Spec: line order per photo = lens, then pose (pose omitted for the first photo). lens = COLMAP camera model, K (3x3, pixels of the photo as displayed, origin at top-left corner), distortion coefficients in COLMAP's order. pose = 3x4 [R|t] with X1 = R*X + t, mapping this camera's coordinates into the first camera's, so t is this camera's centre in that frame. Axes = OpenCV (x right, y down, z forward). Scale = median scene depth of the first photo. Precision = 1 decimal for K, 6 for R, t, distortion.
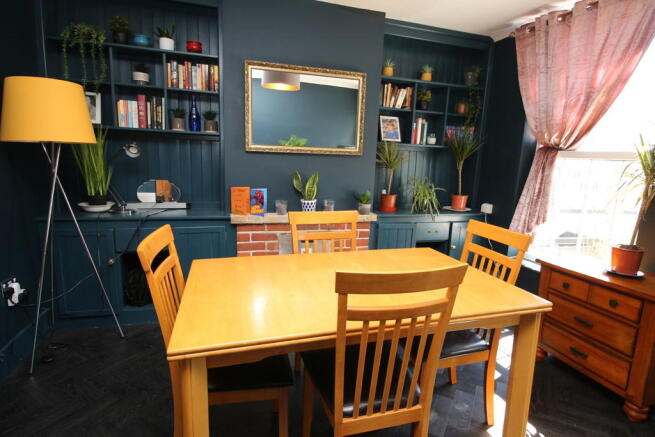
lens RADIAL K [[341.7, 0, 327.9], [0, 341.7, 213.9], [0, 0, 1]] dist [0.001350, -0.009283]
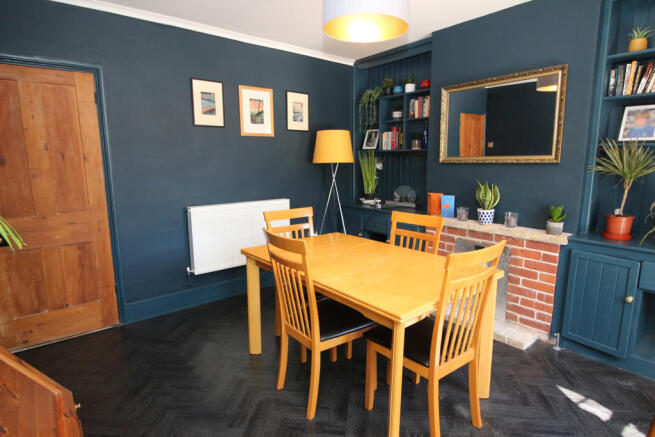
lens RADIAL K [[341.7, 0, 330.9], [0, 341.7, 218.4], [0, 0, 1]] dist [0.001350, -0.009283]
pose [[0.389667, 0.115557, -0.913677, 0.694751], [-0.127887, 0.989274, 0.070576, -0.028758], [0.912033, 0.089347, 0.400266, 0.191001]]
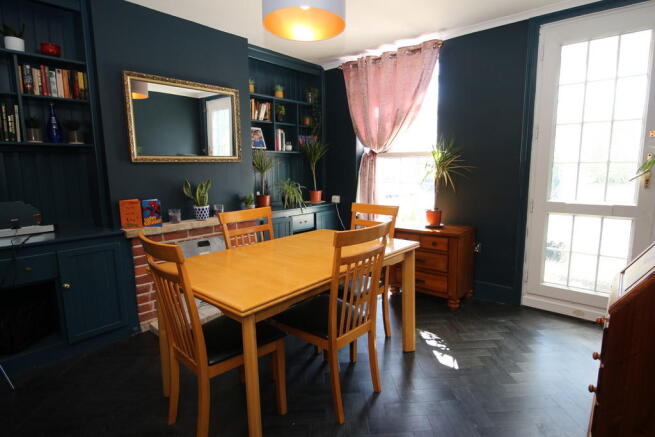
lens RADIAL K [[346.7, 0, 324.0], [0, 346.7, 214.2], [0, 0, 1]] dist [-0.001868, -0.003562]
pose [[0.856353, -0.118369, 0.502641, -0.276421], [0.128715, 0.991580, 0.014220, 0.018235], [-0.500092, 0.052520, 0.864378, -0.117442]]
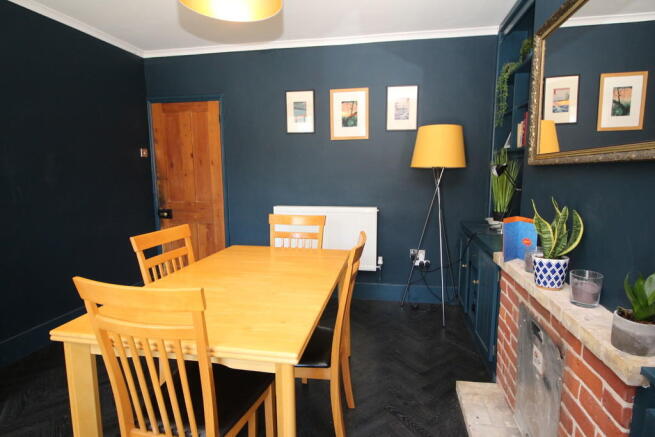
lens RADIAL K [[341.7, 0, 329.1], [0, 341.7, 219.7], [0, 0, 1]] dist [0.001350, -0.009283]
pose [[-0.442889, 0.088457, -0.892202, 0.535299], [-0.160106, 0.971323, 0.175779, -0.131329], [0.882165, 0.220698, -0.416026, 0.923693]]
